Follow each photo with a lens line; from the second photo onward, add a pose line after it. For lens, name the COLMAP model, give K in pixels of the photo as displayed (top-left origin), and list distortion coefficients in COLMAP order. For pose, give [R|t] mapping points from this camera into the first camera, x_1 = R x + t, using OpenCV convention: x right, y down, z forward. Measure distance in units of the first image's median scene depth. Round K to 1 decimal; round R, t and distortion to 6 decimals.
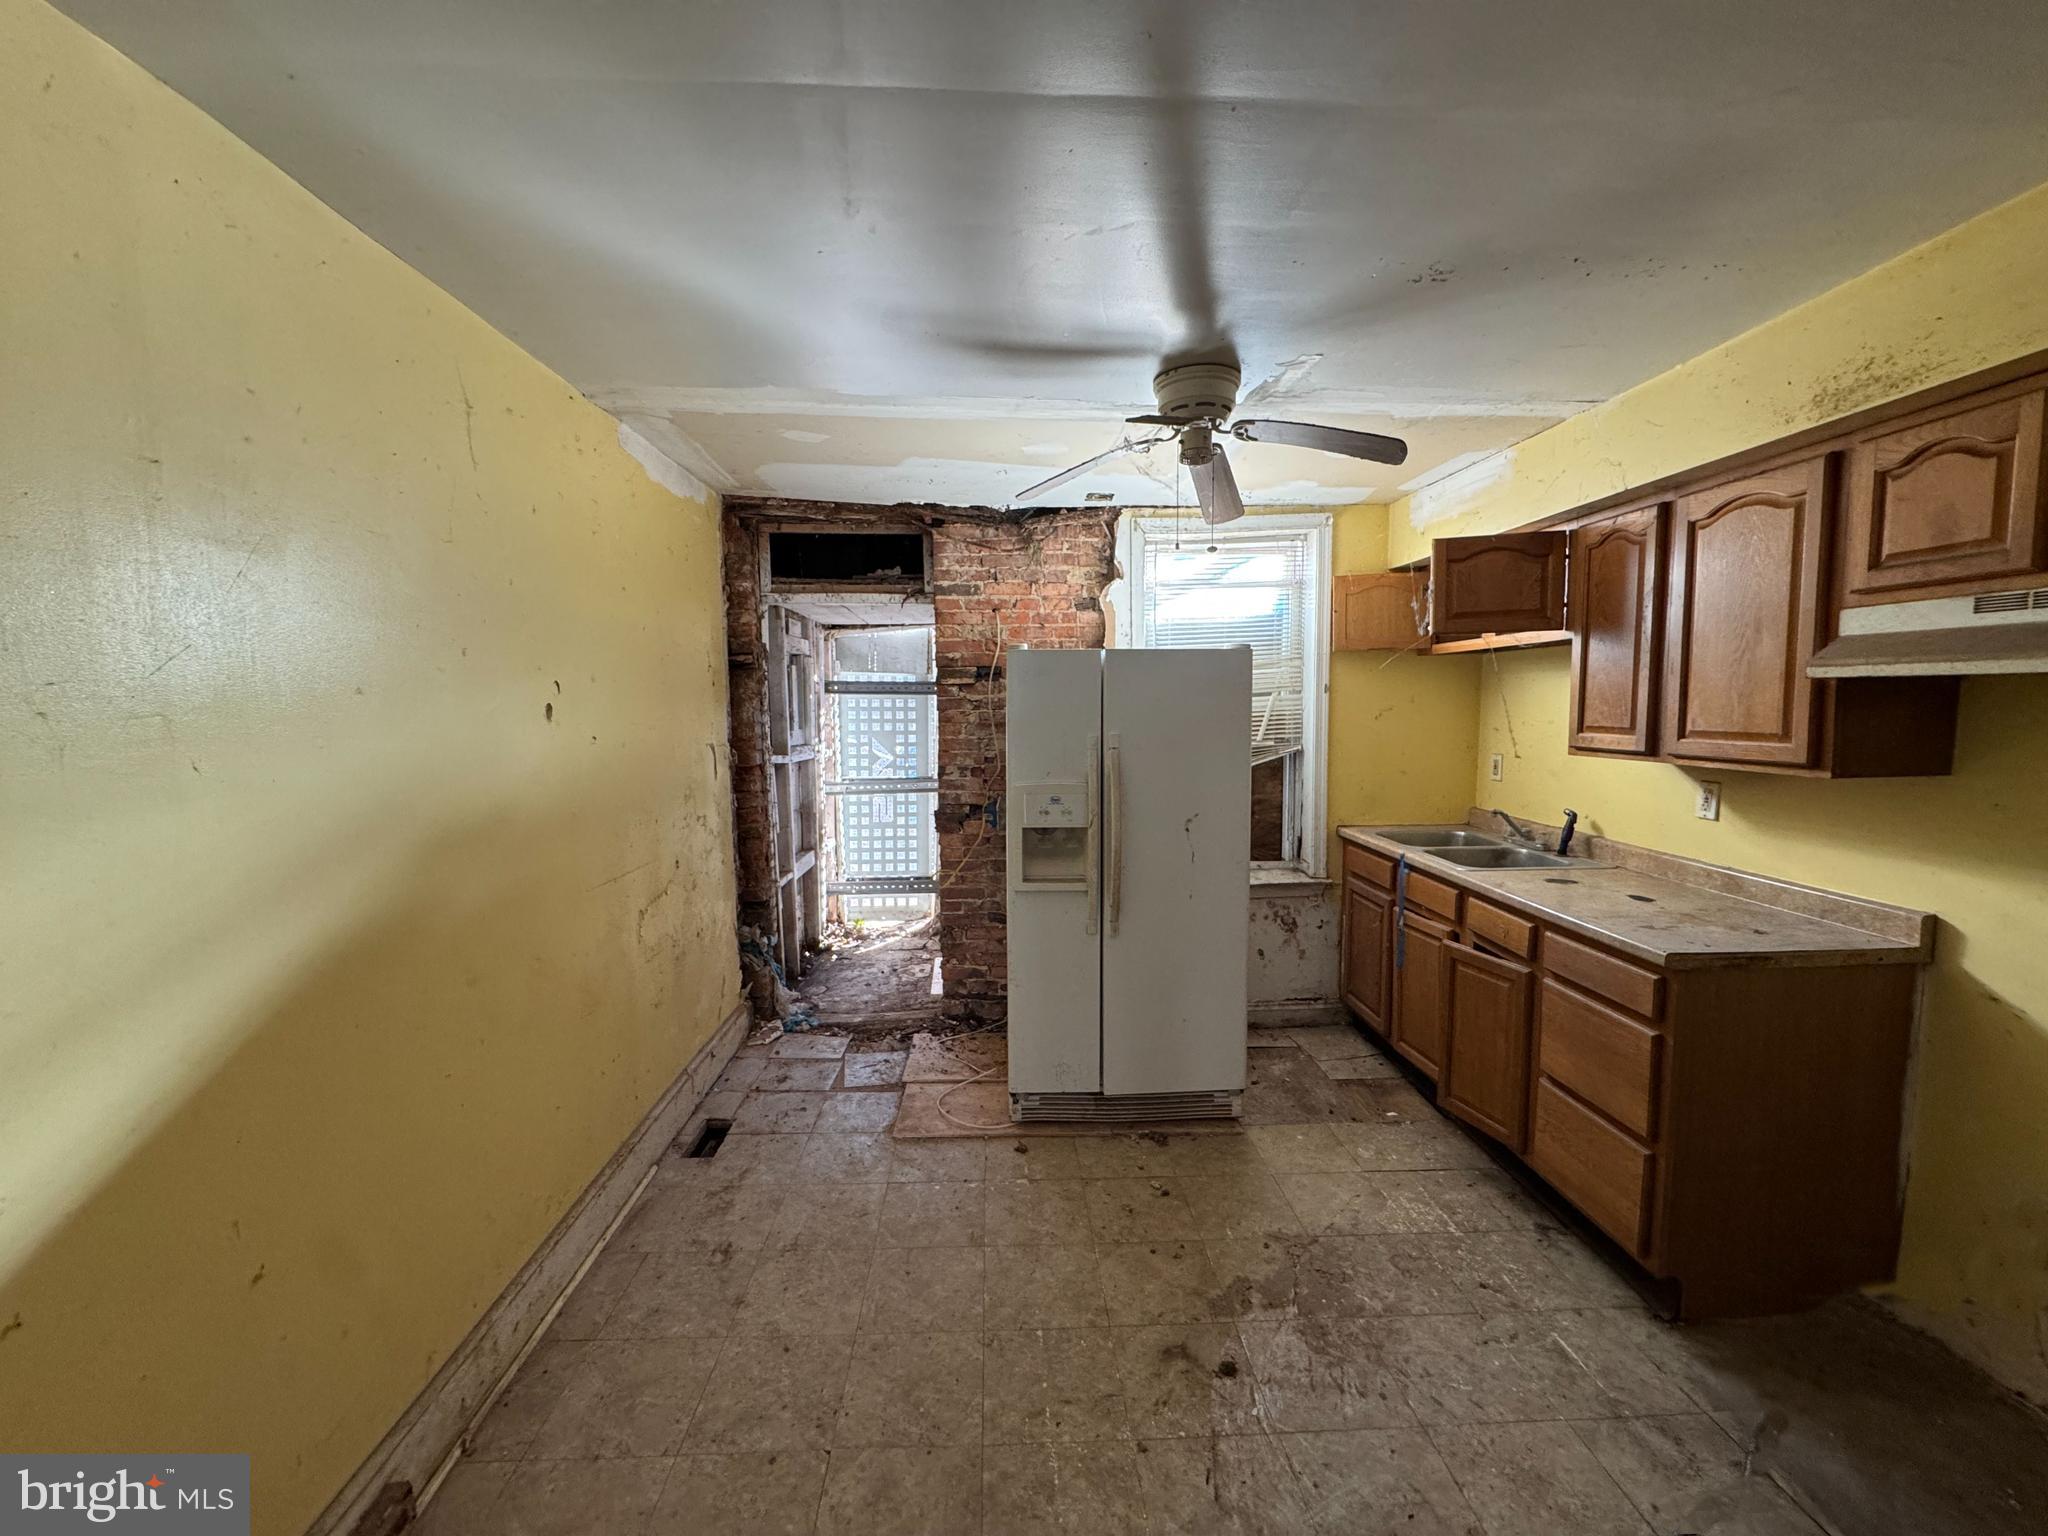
lens RADIAL K [[823.5, 0, 1024.0], [0, 823.5, 768.0], [0, 0, 1]] dist [-0.001617, -0.000424]
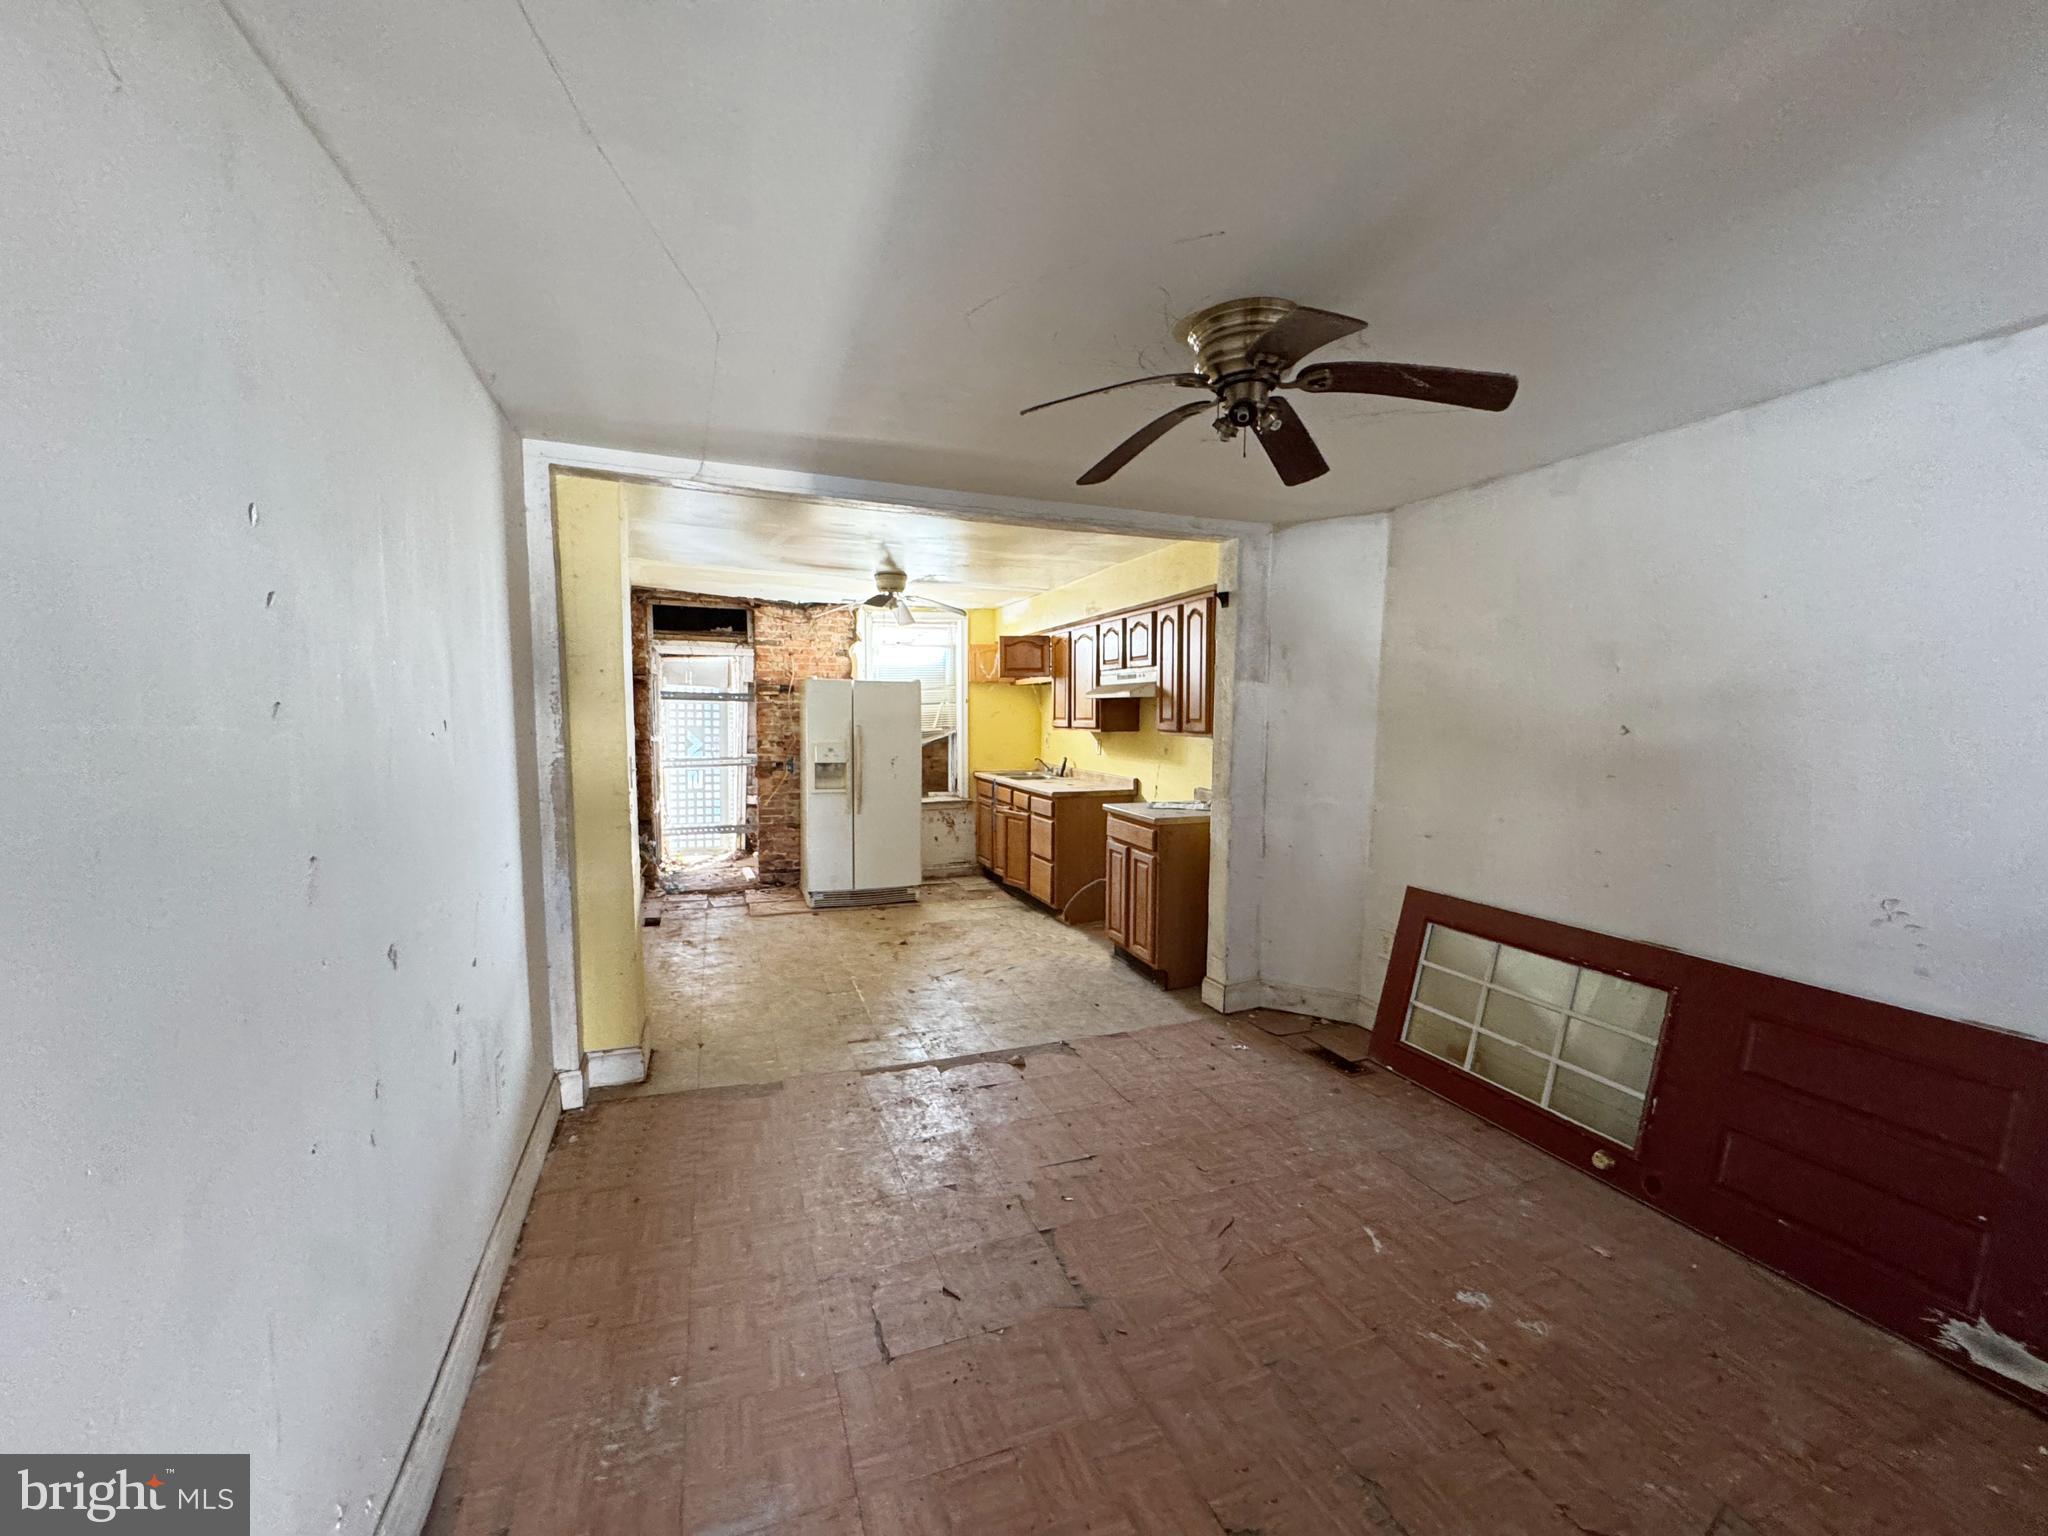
lens RADIAL K [[823.5, 0, 1024.0], [0, 823.5, 768.0], [0, 0, 1]] dist [-0.001617, -0.000424]
pose [[0.950282, -0.006079, 0.311331, -0.113887], [0.011693, 0.999801, -0.016170, 0.095219], [-0.311171, 0.019006, 0.950164, -0.894218]]
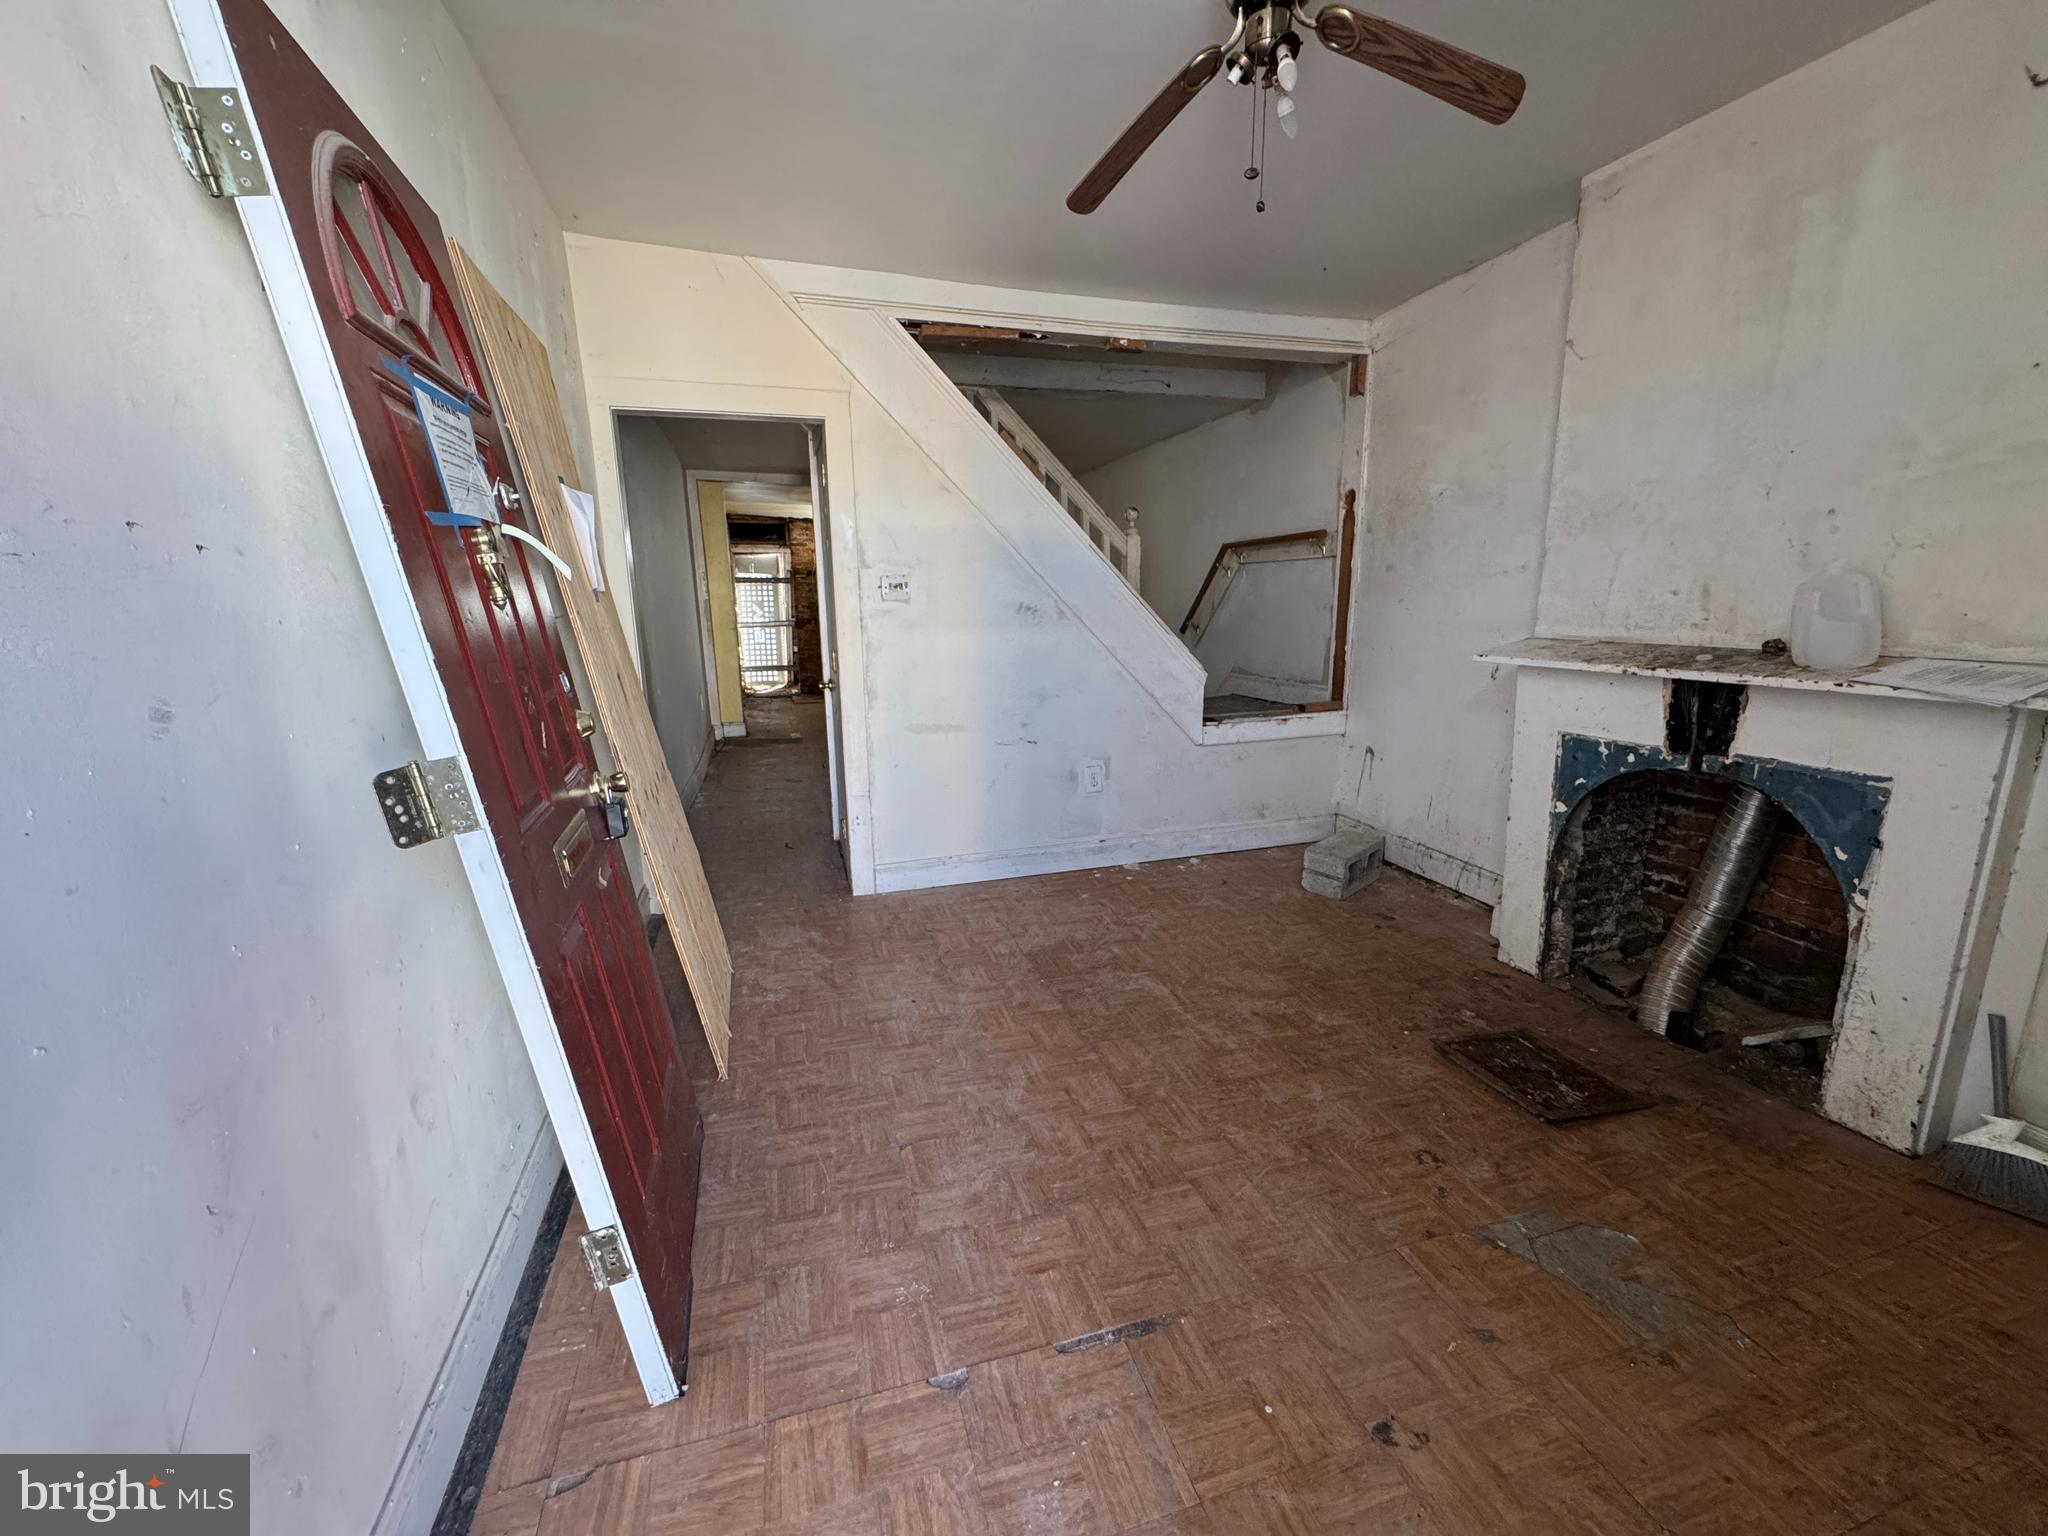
lens RADIAL K [[823.5, 0, 1024.0], [0, 823.5, 768.0], [0, 0, 1]] dist [-0.001617, -0.000424]
pose [[0.968768, -0.045059, 0.243841, -0.056380], [0.018449, 0.993724, 0.110330, 0.274742], [-0.247282, -0.102385, 0.963519, -2.172692]]
